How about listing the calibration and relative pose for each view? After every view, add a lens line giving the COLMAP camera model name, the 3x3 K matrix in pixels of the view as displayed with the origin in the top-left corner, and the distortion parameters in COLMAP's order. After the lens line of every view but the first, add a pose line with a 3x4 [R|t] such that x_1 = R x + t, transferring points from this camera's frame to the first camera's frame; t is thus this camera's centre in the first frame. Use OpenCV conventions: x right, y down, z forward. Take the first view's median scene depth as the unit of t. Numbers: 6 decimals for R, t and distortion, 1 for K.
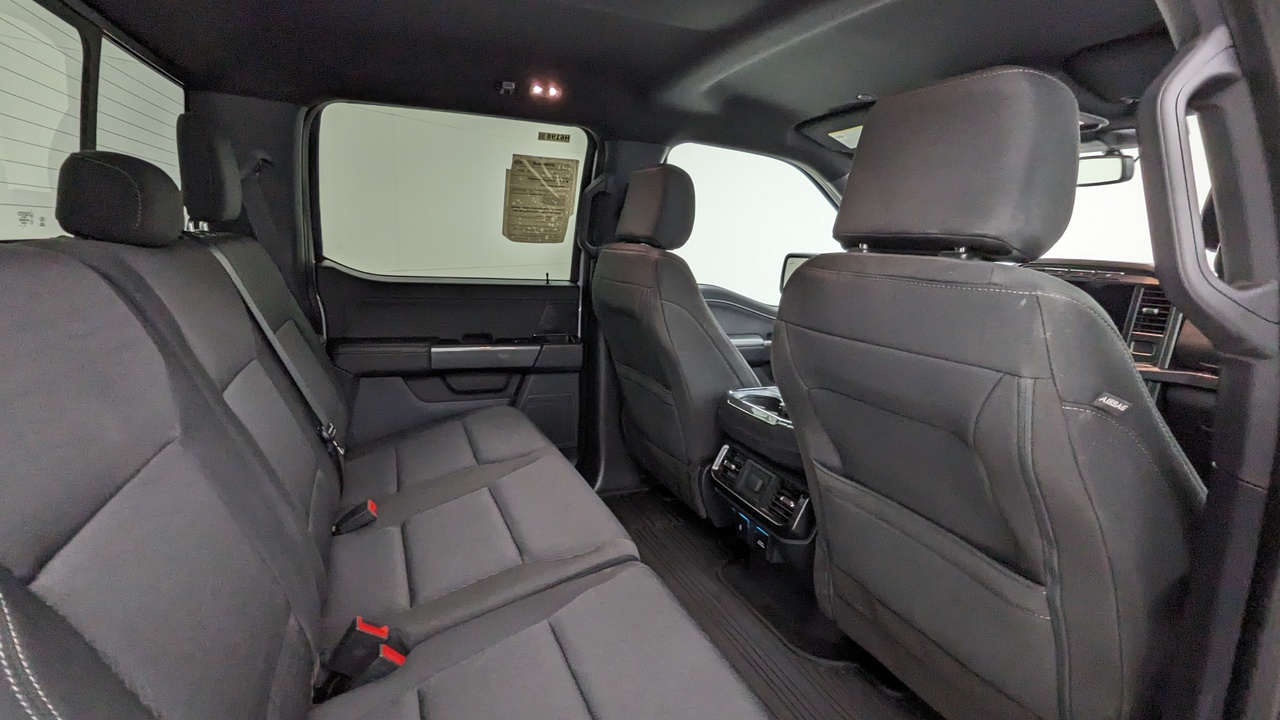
lens RADIAL K [[617.2, 0, 640.0], [0, 617.2, 360.0], [0, 0, 1]] dist [-0.000638, -0.000589]
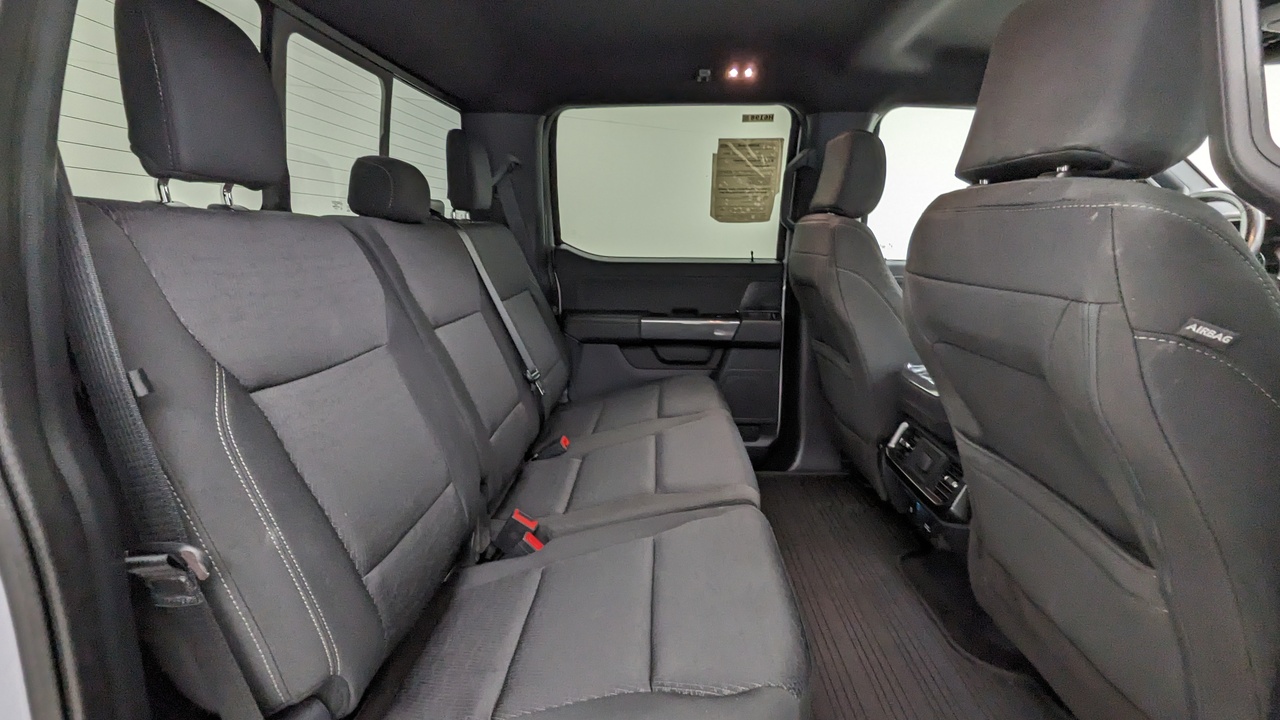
lens RADIAL K [[617.2, 0, 640.0], [0, 617.2, 360.0], [0, 0, 1]] dist [-0.000638, -0.000589]
pose [[0.903560, 0.045244, -0.426066, 0.166123], [-0.044952, 0.998931, 0.010748, 0.049451], [0.426097, 0.009441, 0.904628, -0.018898]]
